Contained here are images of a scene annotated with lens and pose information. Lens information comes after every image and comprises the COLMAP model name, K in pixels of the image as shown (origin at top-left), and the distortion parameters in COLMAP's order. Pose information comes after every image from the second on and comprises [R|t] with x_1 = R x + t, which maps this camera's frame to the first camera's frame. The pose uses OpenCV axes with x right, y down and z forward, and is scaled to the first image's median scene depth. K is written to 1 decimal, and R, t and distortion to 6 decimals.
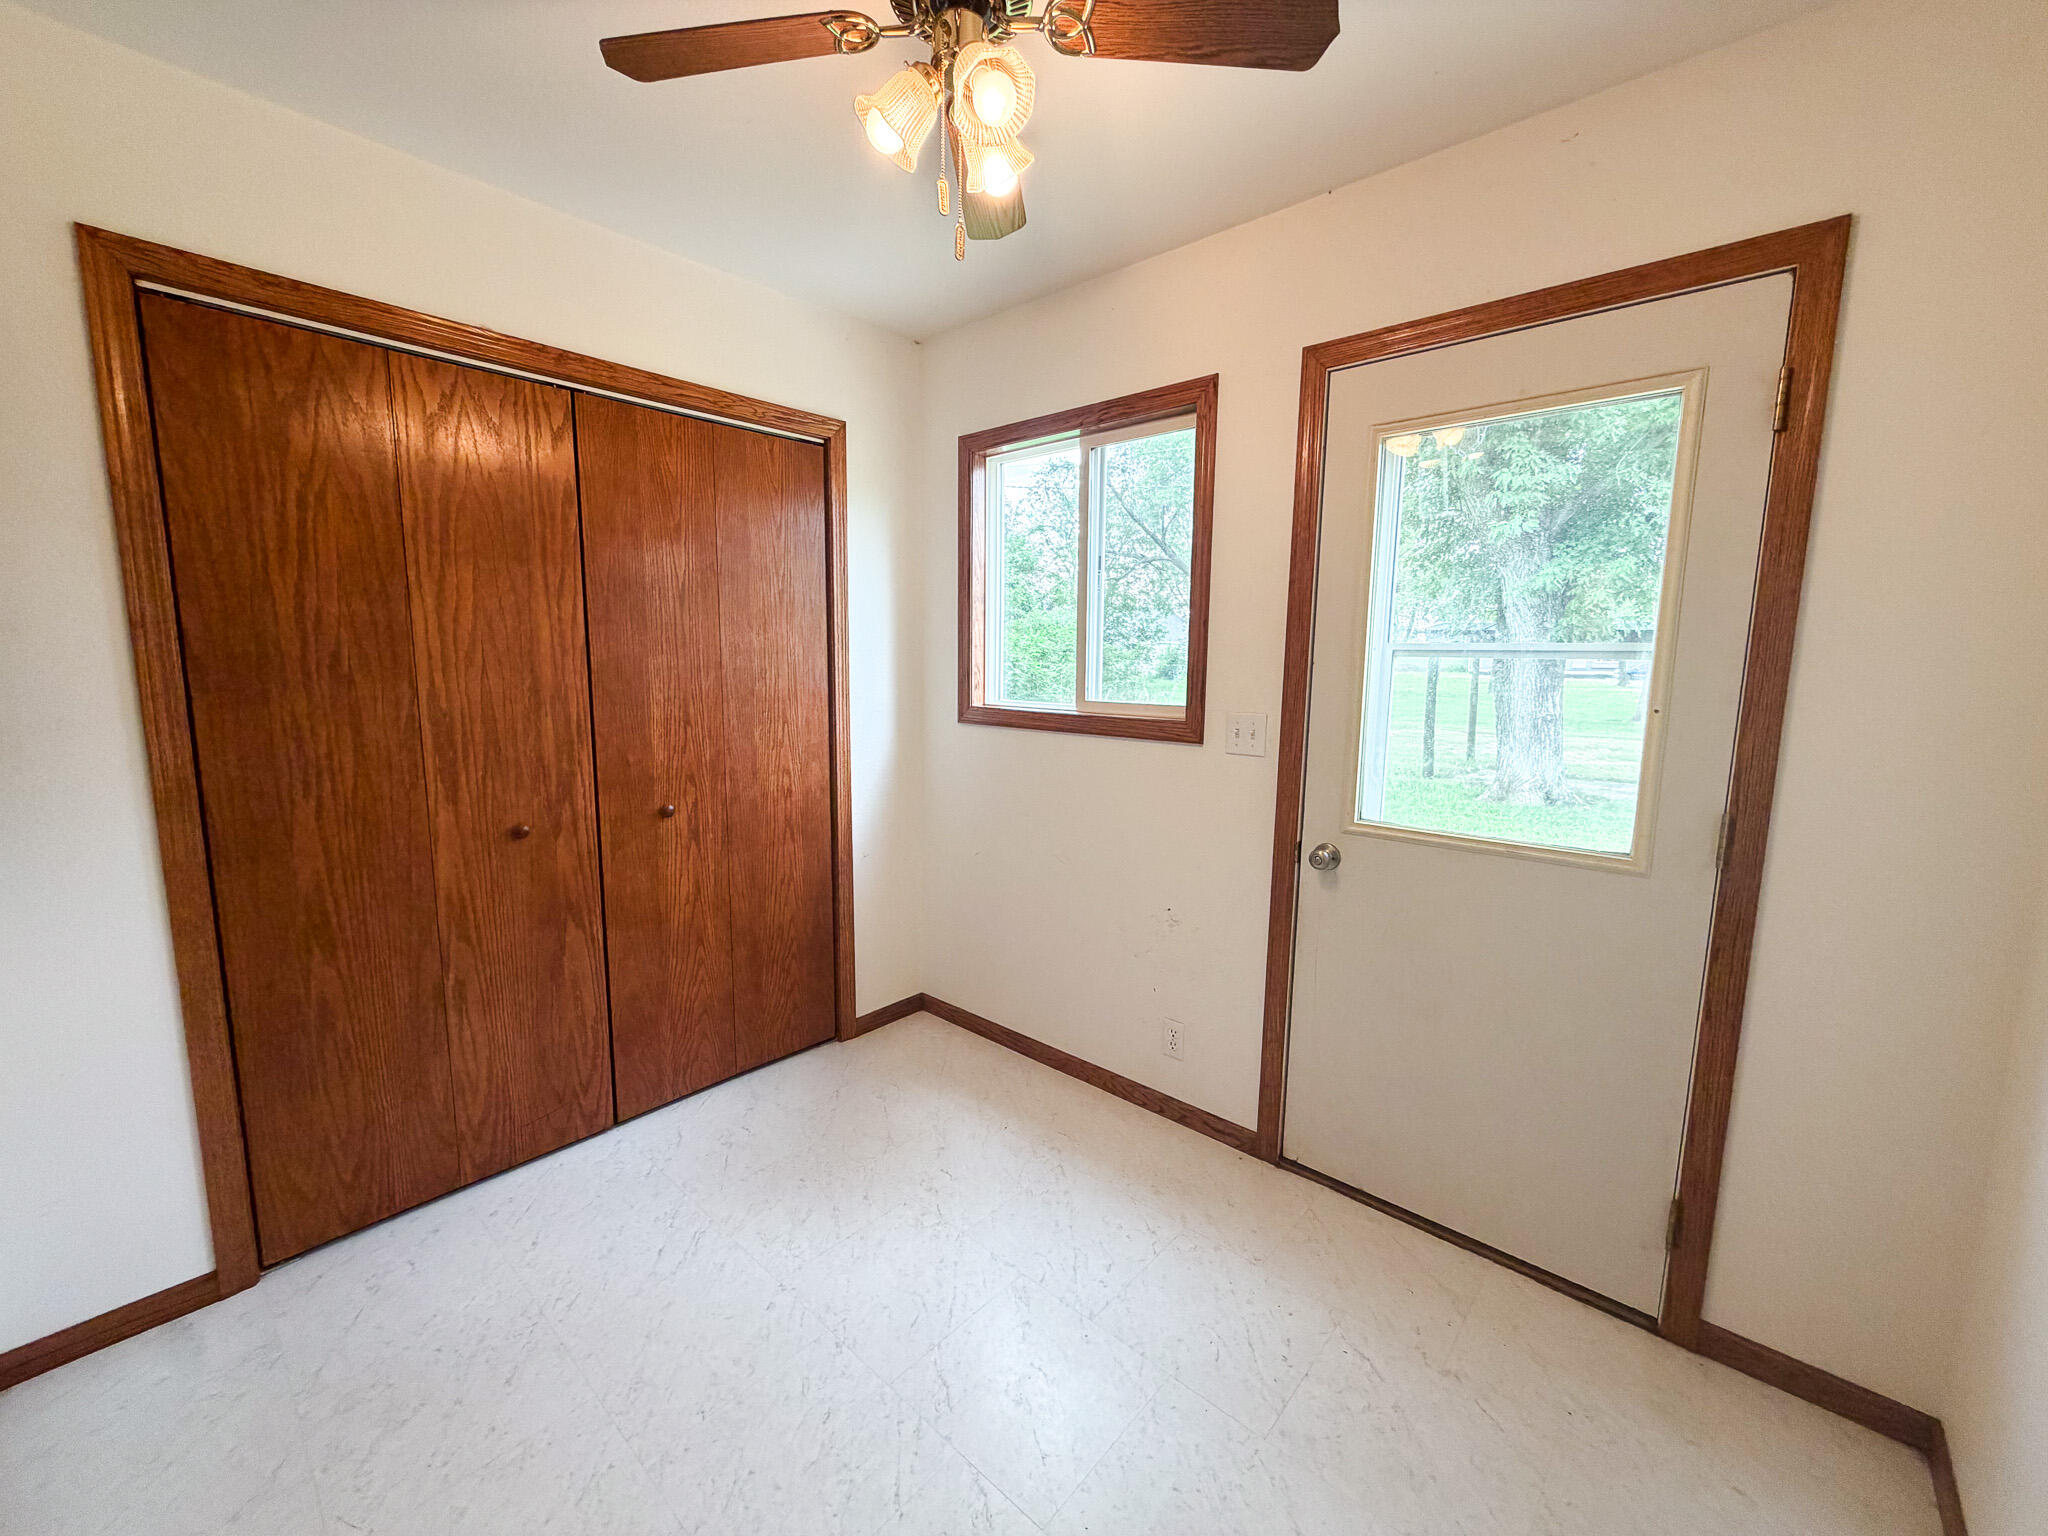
lens RADIAL K [[830.0, 0, 1017.0], [0, 830.0, 770.3], [0, 0, 1]] dist [0.002499, 0.000266]
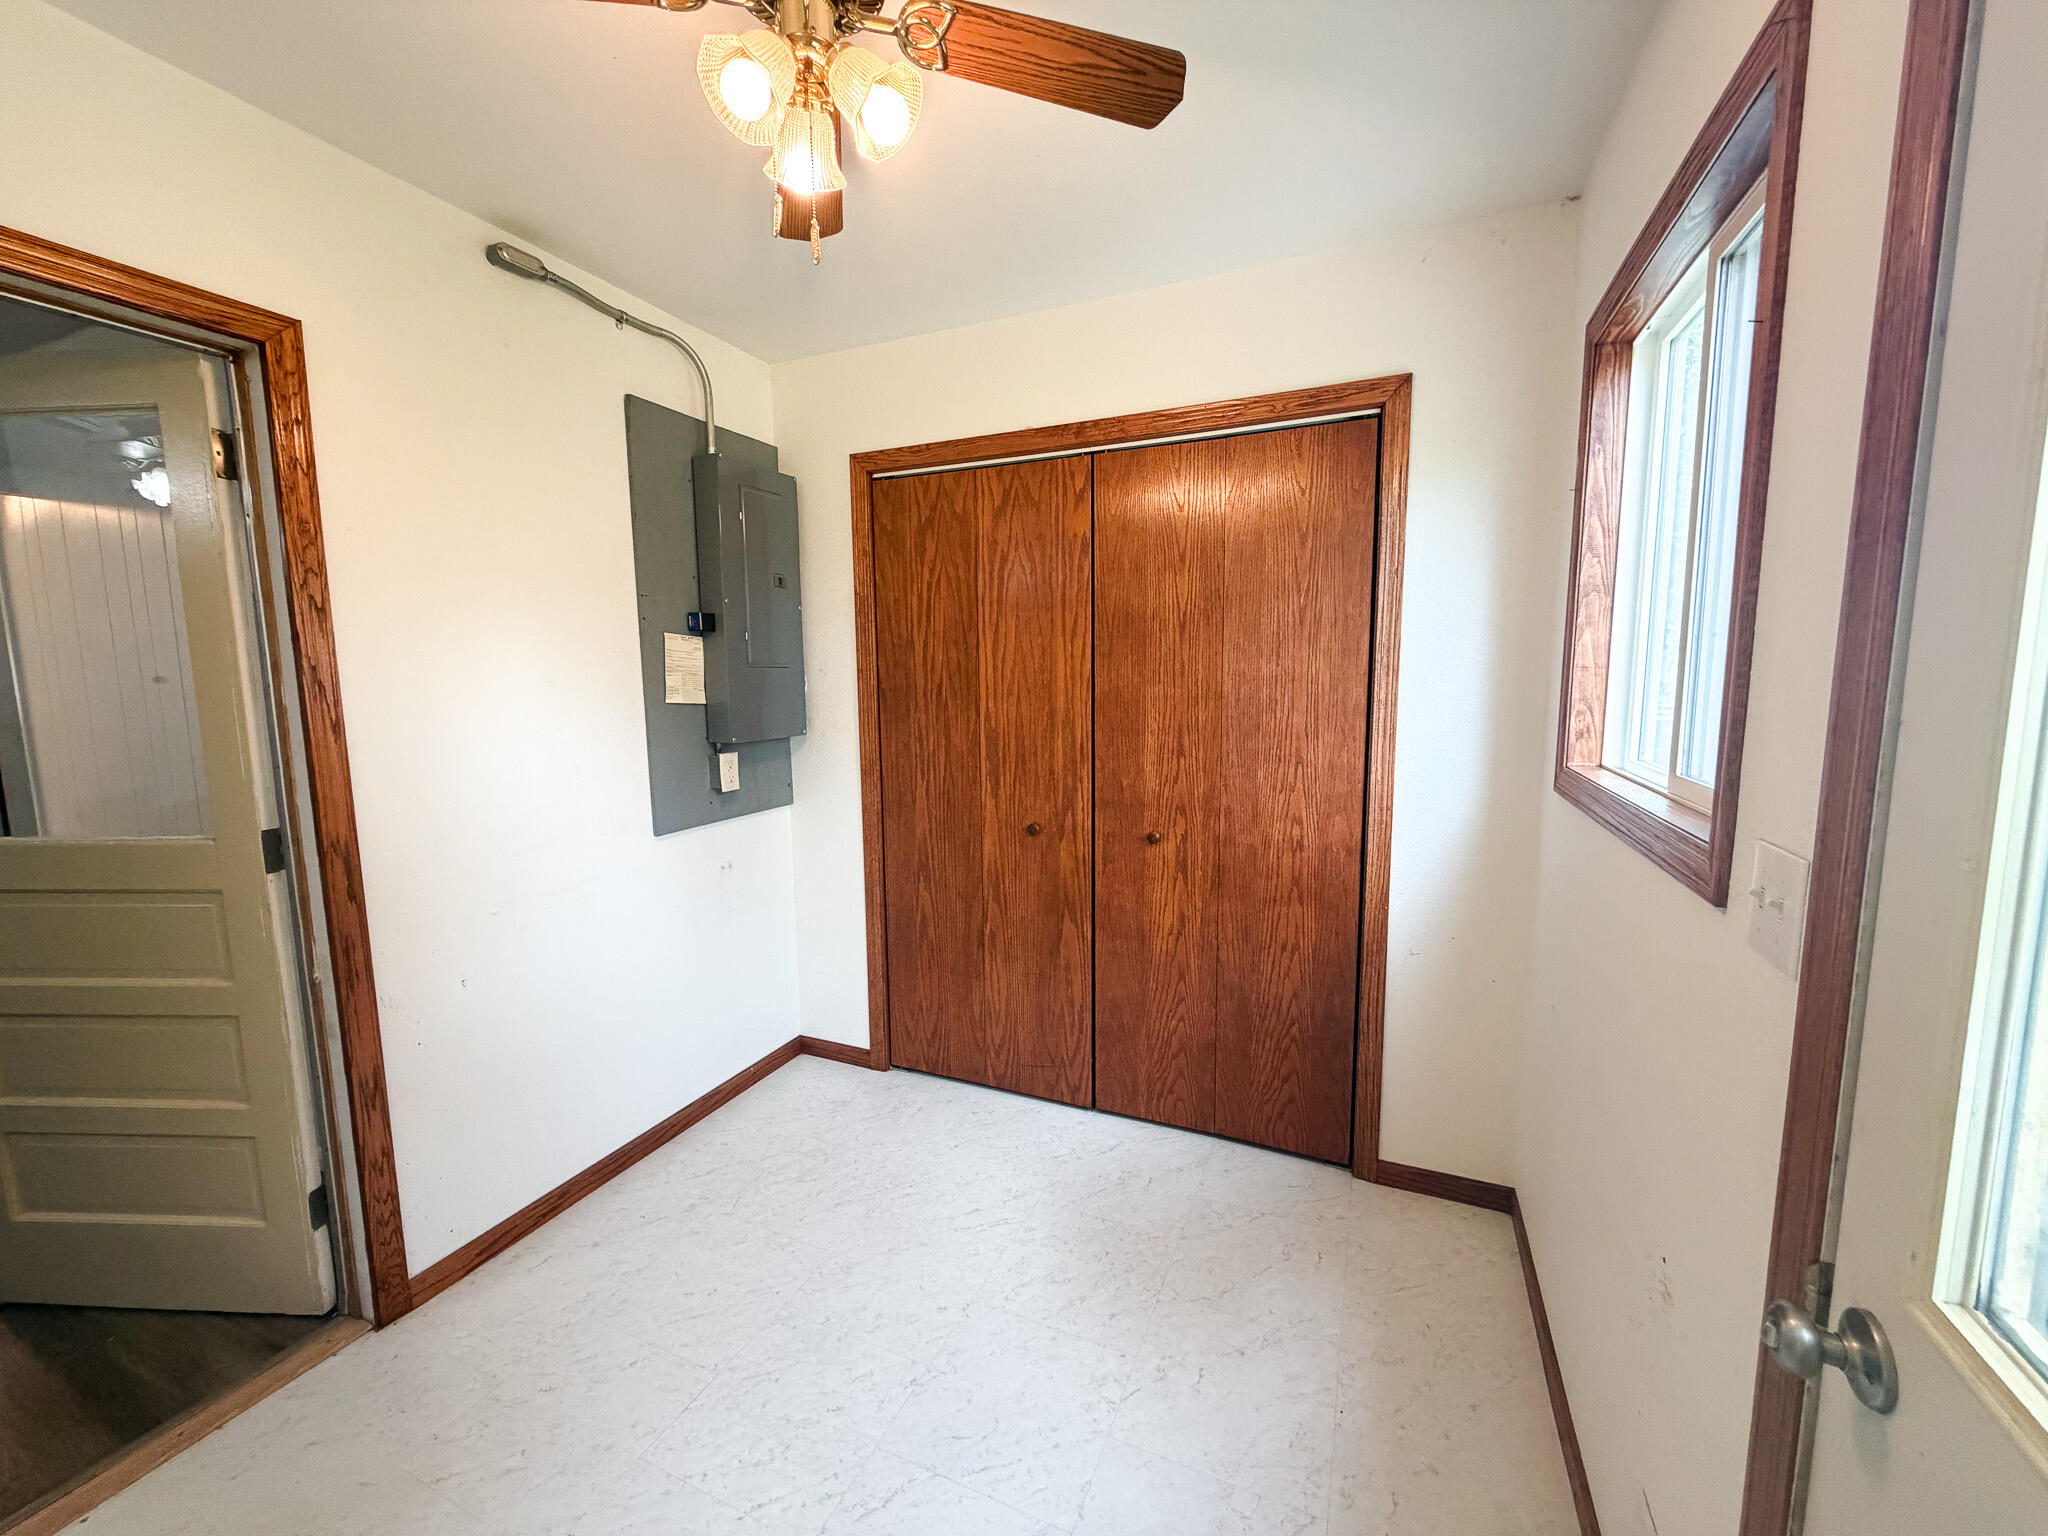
lens RADIAL K [[830.0, 0, 1017.0], [0, 830.0, 770.3], [0, 0, 1]] dist [0.002499, 0.000266]
pose [[0.301487, 0.103091, -0.947881, 0.505614], [-0.117092, 0.990616, 0.070496, -0.088608], [0.946253, 0.089736, 0.310729, 0.540716]]
